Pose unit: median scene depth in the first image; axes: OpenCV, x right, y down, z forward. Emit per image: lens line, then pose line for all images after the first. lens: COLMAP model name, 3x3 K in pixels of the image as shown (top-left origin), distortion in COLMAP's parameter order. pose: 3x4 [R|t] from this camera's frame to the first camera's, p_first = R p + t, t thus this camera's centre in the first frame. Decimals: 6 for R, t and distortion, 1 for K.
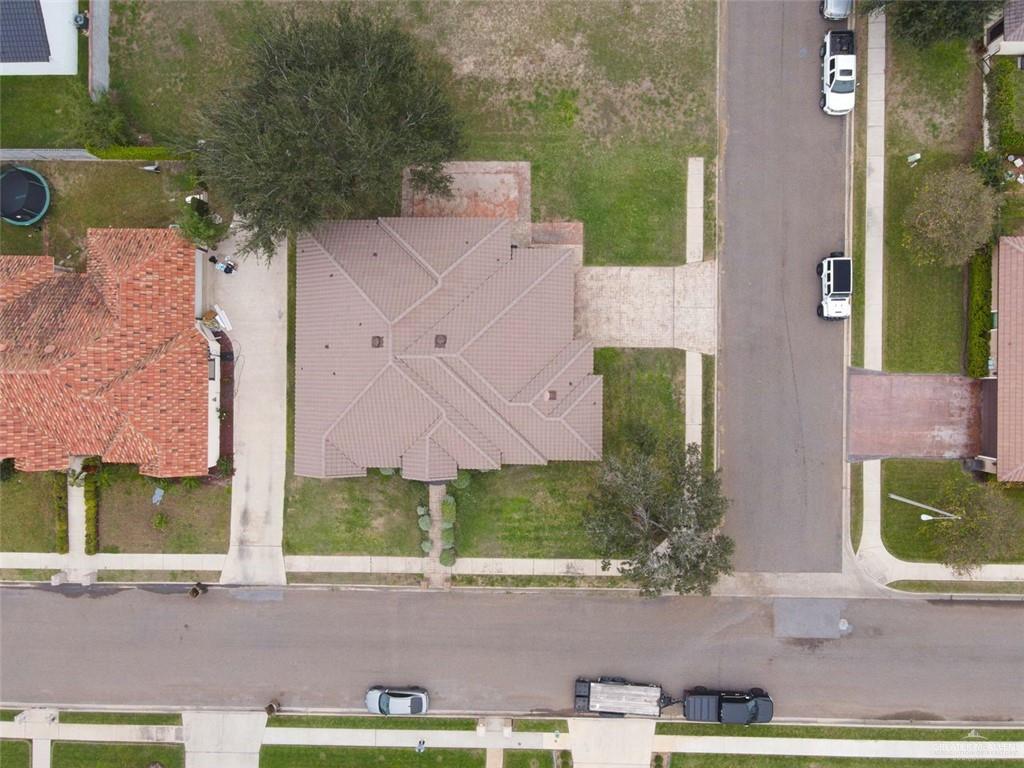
lens RADIAL K [[742.6, 0, 509.8], [0, 742.6, 378.5], [0, 0, 1]] dist [0.021214, 0.002487]
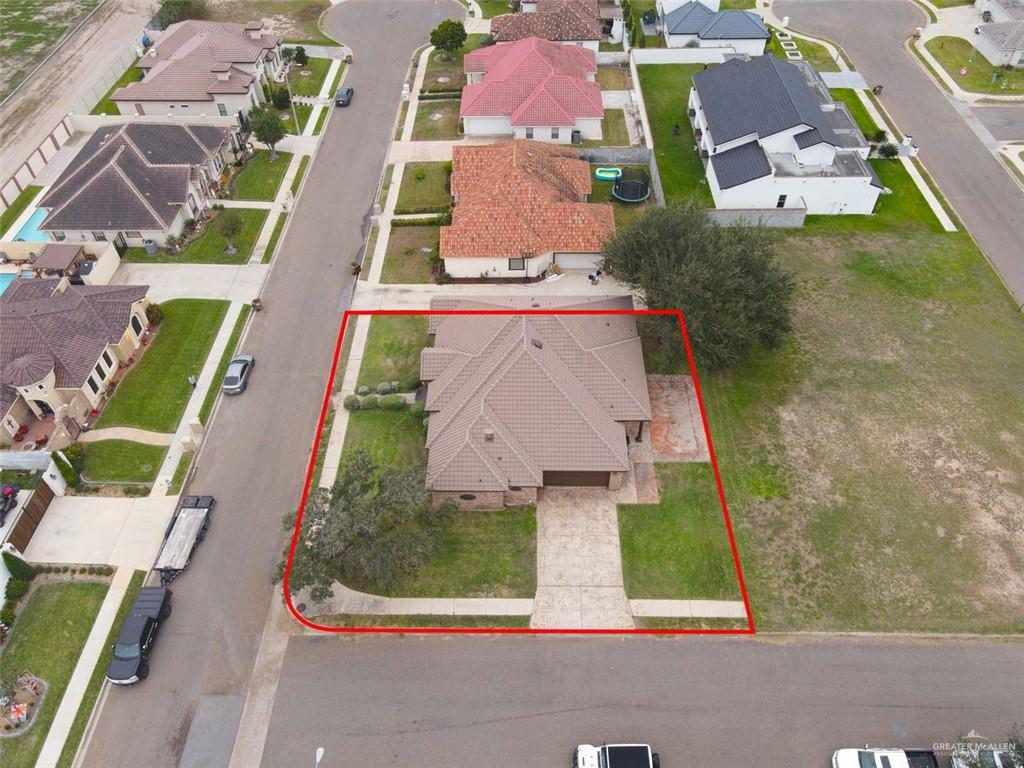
lens RADIAL K [[742.6, 0, 510.4], [0, 742.6, 380.9], [0, 0, 1]] dist [0.021214, 0.002487]
pose [[-0.010633, 0.746659, -0.665122, 0.651581], [-0.999820, 0.002529, 0.018823, -0.025802], [0.015737, 0.665202, 0.746497, 0.126458]]
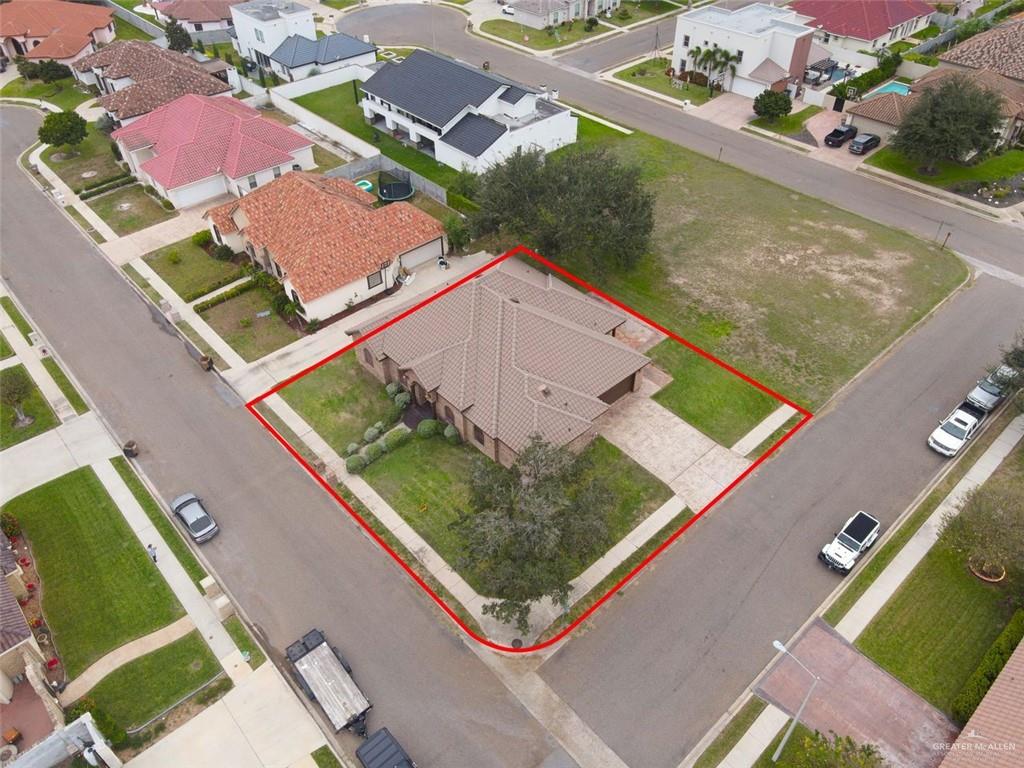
lens RADIAL K [[742.6, 0, 511.6], [0, 742.6, 384.7], [0, 0, 1]] dist [0.021214, 0.002487]
pose [[0.677024, 0.510199, -0.530410, 0.530958], [-0.735875, 0.458251, -0.498492, 0.533437], [-0.011269, 0.727806, 0.685690, 0.239864]]
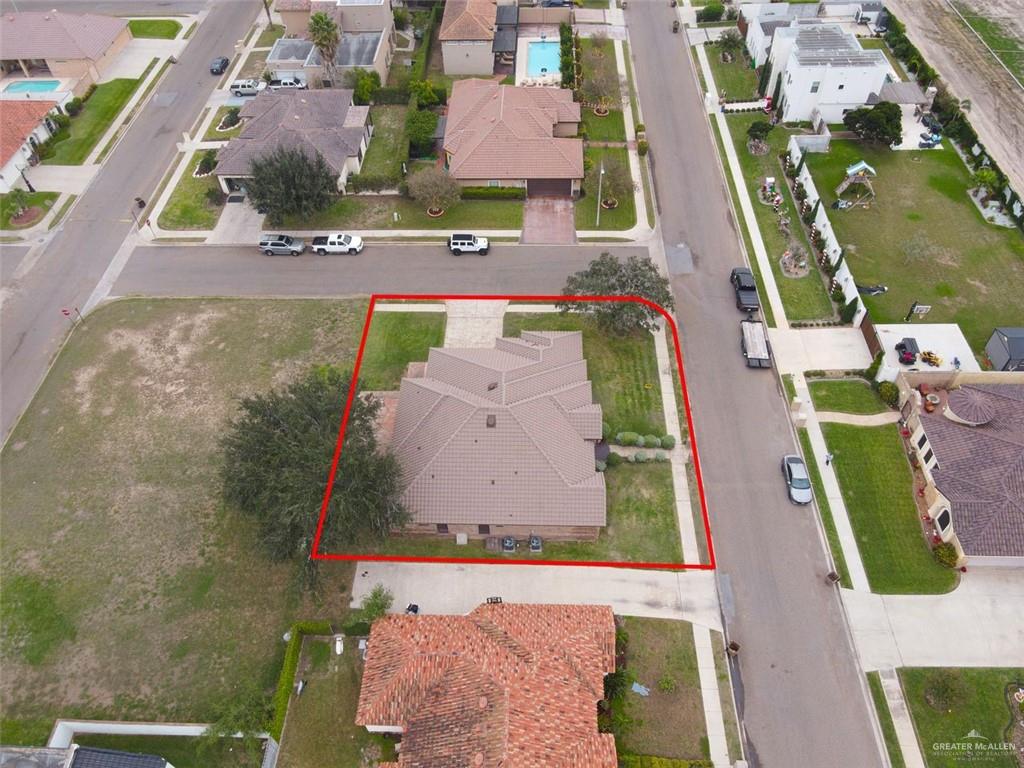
lens RADIAL K [[742.6, 0, 512.7], [0, 742.6, 384.4], [0, 0, 1]] dist [0.021214, 0.002487]
pose [[0.024161, -0.733274, 0.679504, -0.854494], [0.999445, 0.002124, -0.033245, 0.025228], [0.022935, 0.679930, 0.732918, 0.031451]]
